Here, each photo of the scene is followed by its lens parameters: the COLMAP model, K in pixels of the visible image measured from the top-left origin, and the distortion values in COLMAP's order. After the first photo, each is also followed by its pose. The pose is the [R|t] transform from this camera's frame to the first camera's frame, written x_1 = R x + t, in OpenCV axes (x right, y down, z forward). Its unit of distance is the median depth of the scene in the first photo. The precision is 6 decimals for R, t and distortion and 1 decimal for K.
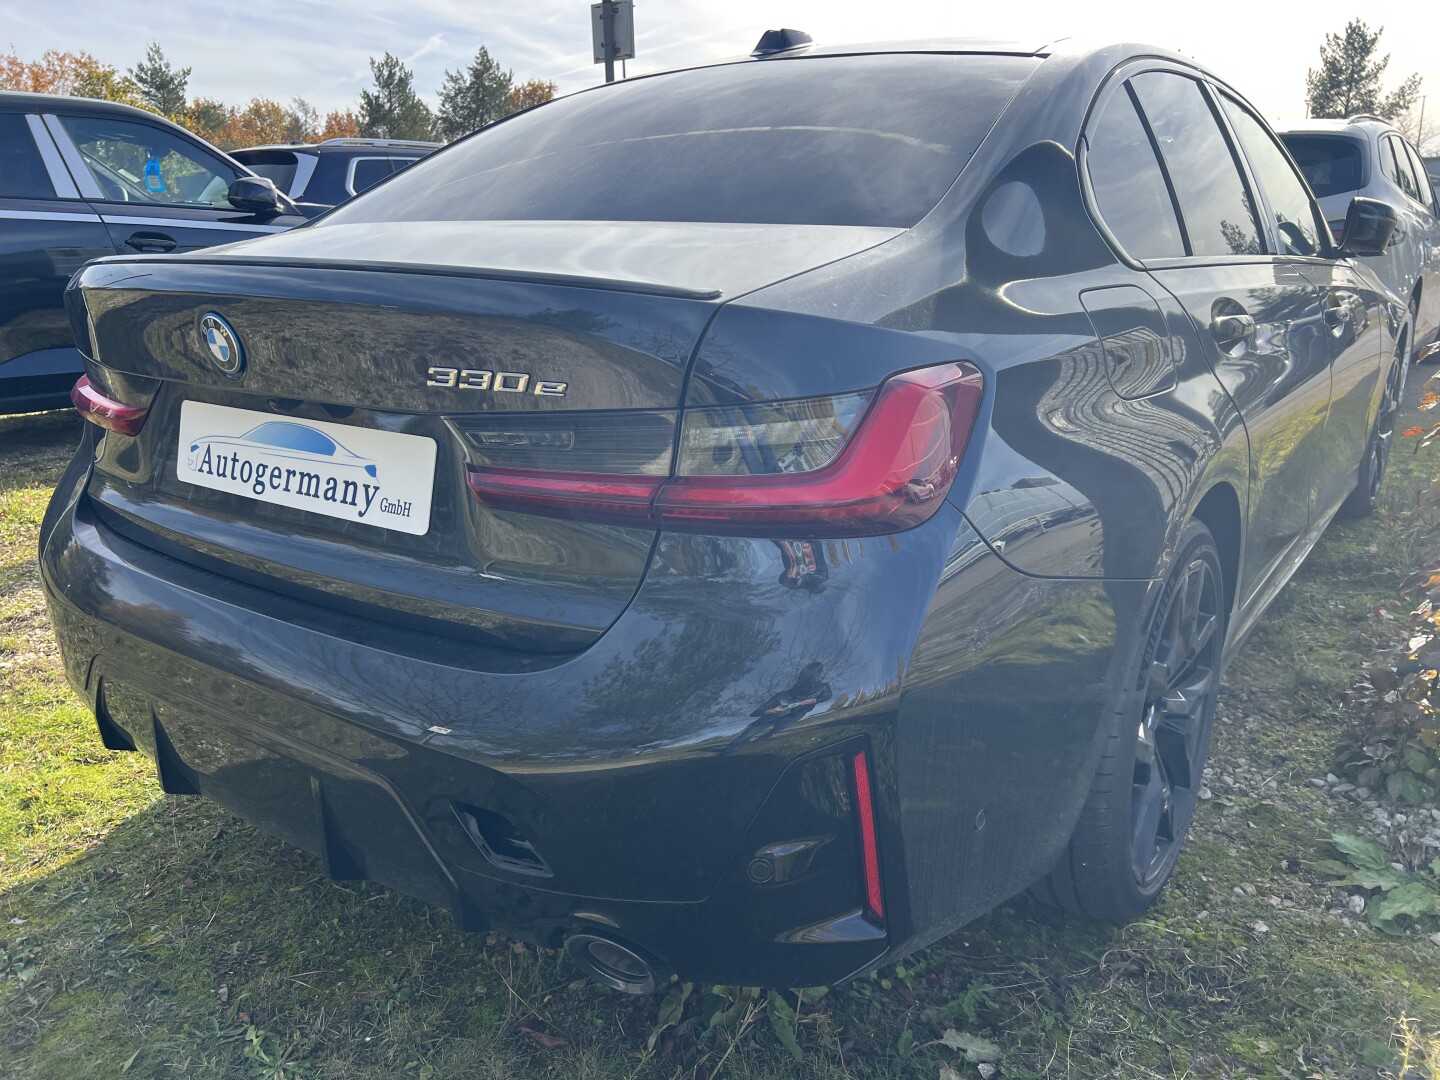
lens RADIAL K [[1092.5, 0, 720.3], [0, 1092.5, 541.7], [0, 0, 1]] dist [0.055378, -0.067986]
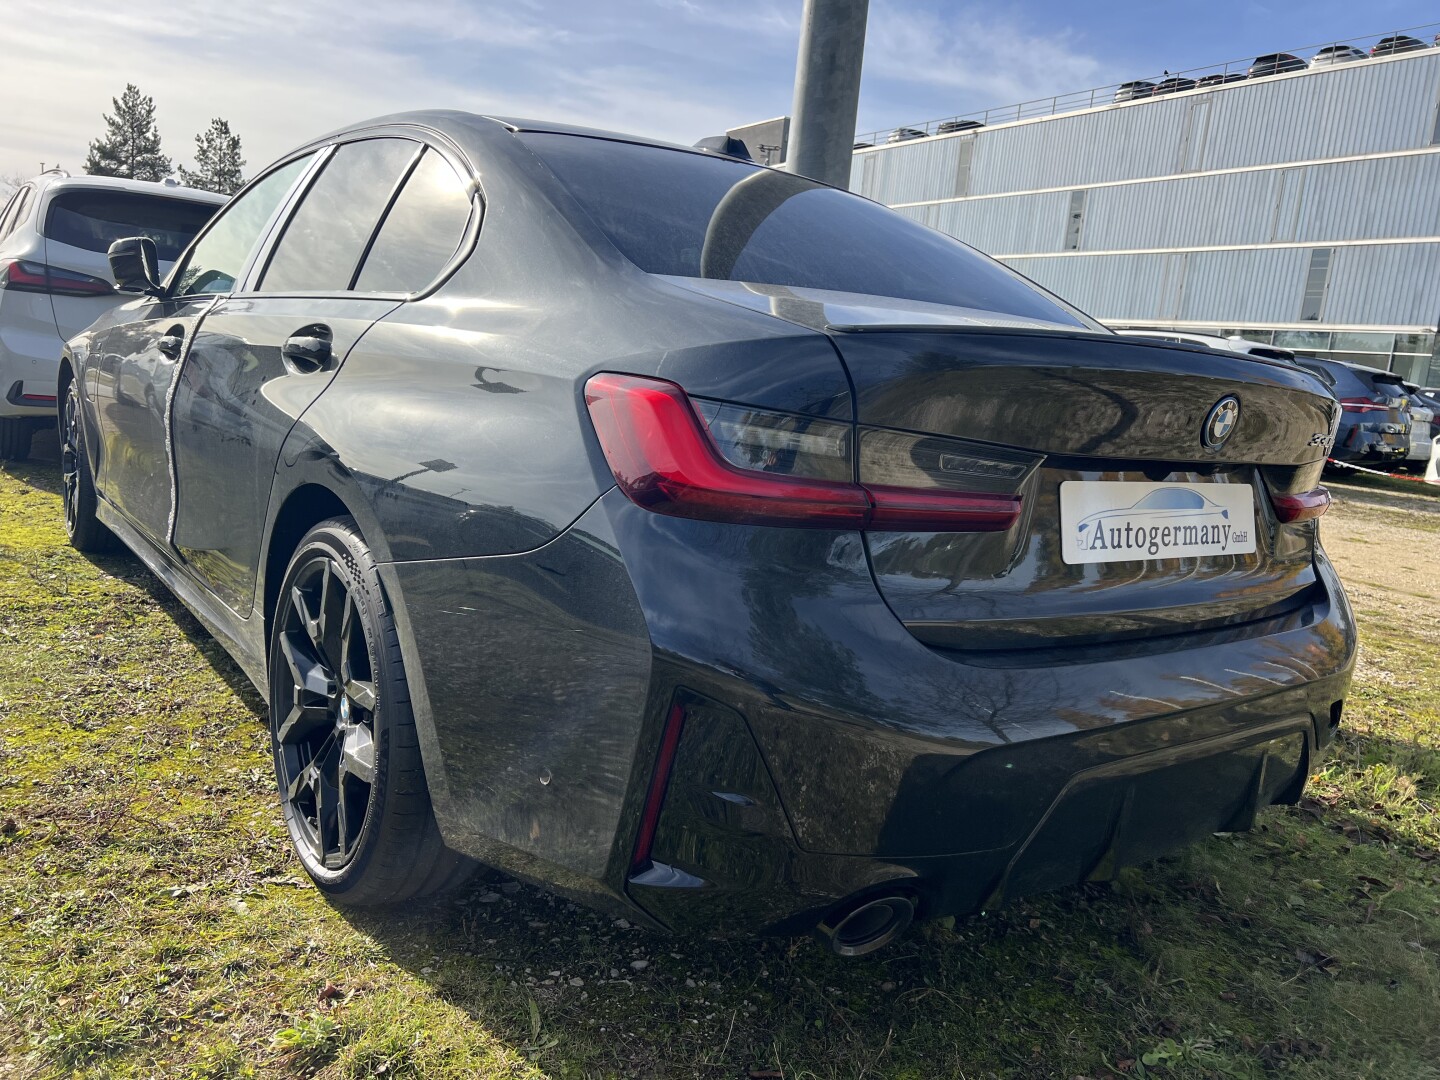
lens RADIAL K [[1092.5, 0, 738.7], [0, 1092.5, 546.6], [0, 0, 1]] dist [0.055378, -0.067986]
pose [[0.279267, -0.127484, 0.951713, -1.621381], [0.166392, 0.982578, 0.082793, -0.216672], [-0.945687, 0.135236, 0.295613, 1.079547]]
